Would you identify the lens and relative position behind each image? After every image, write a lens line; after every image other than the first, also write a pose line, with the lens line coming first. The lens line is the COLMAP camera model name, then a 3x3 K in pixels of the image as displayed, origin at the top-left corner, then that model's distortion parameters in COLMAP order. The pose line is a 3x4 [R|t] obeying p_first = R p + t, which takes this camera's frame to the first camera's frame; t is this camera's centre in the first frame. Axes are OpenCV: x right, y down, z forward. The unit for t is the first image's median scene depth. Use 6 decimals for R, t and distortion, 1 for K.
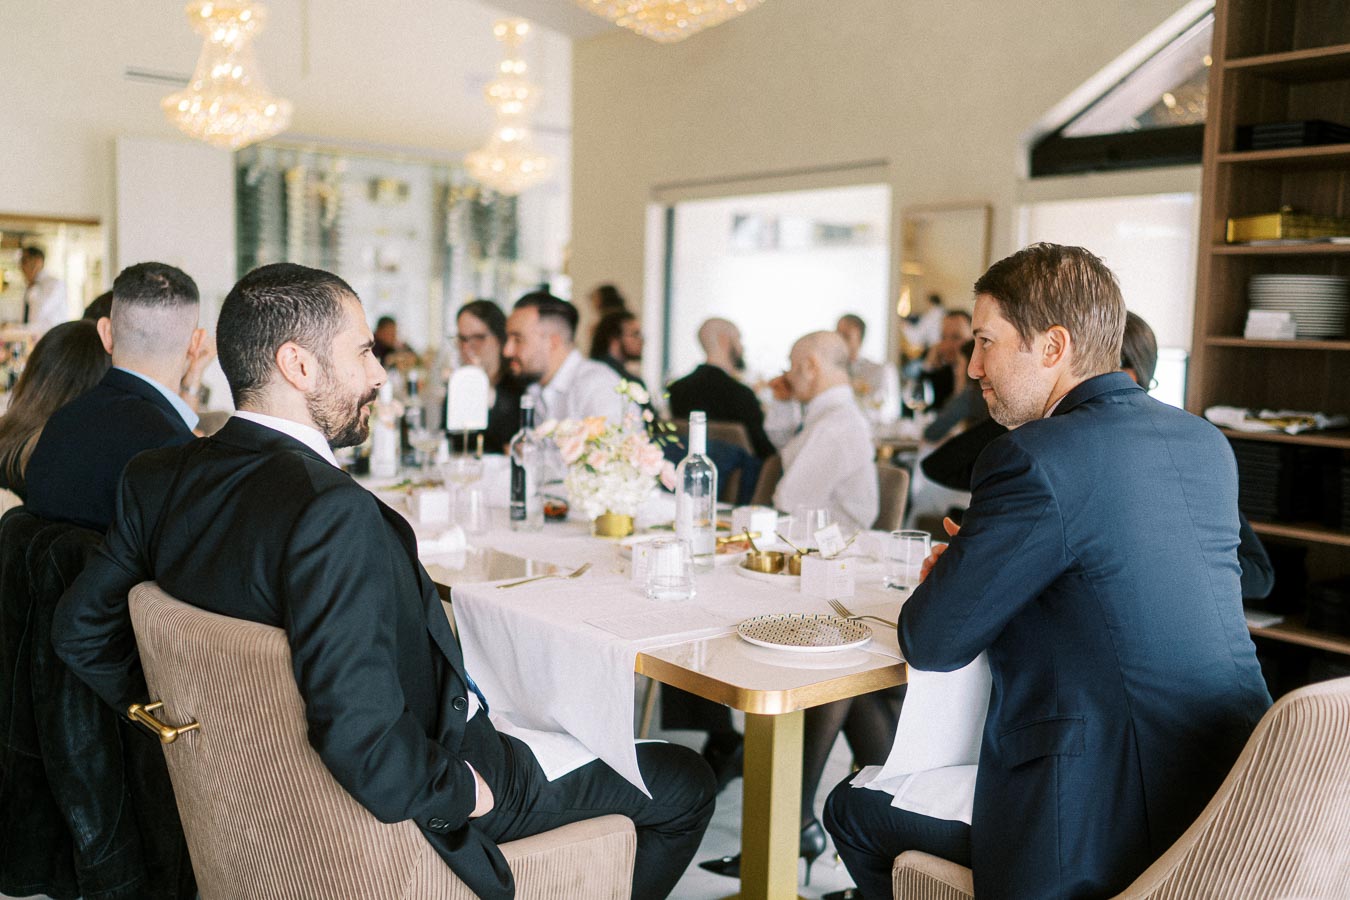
lens RADIAL K [[1323.0, 0, 674.0], [0, 1323.0, 448.3], [0, 0, 1]] dist [-0.004539, -0.002799]
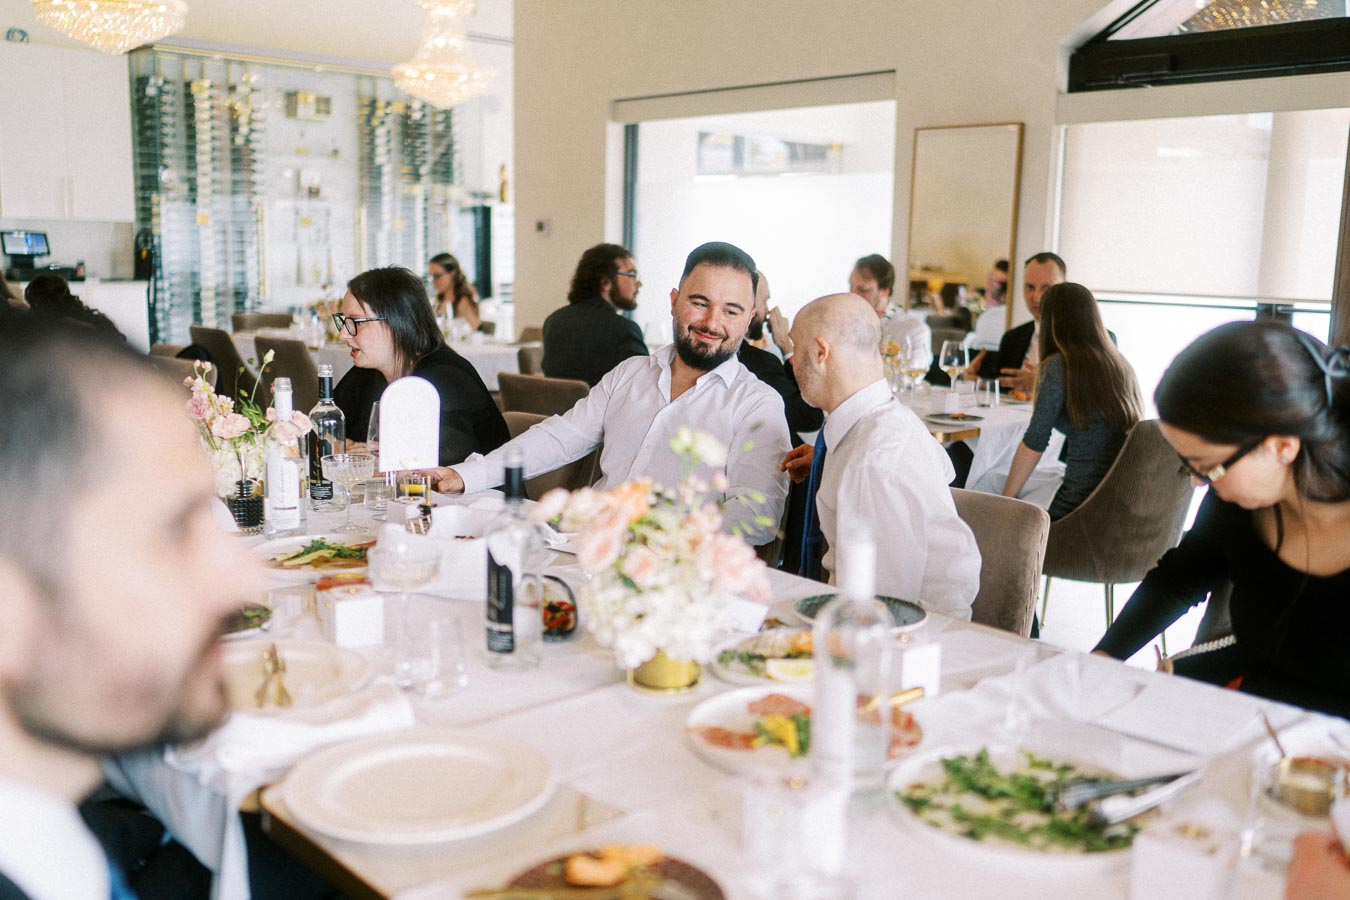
lens RADIAL K [[1338.1, 0, 694.3], [0, 1338.1, 456.6], [0, 0, 1]] dist [-0.016613, 0.007559]
pose [[0.998110, -0.011449, 0.060381, -0.062105], [0.007607, 0.997954, 0.063483, -0.068291], [-0.060984, -0.062903, 0.996155, 0.372704]]
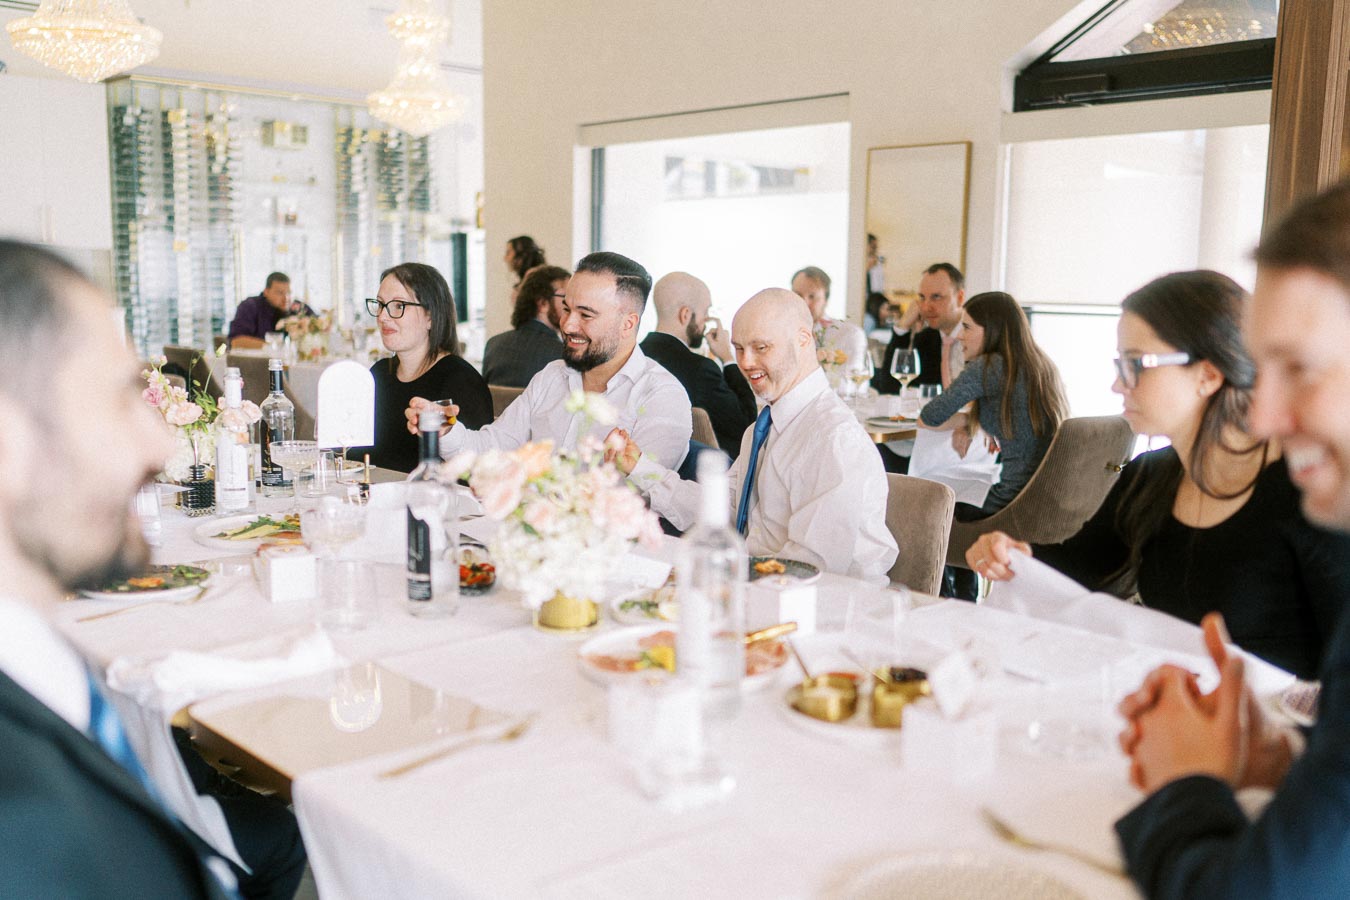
lens RADIAL K [[1338.1, 0, 694.3], [0, 1338.1, 456.6], [0, 0, 1]] dist [-0.016613, 0.007559]
pose [[0.997178, -0.017988, 0.072887, -0.027230], [0.014919, 0.998988, 0.042435, -0.041234], [-0.073577, -0.041227, 0.996437, 0.310170]]
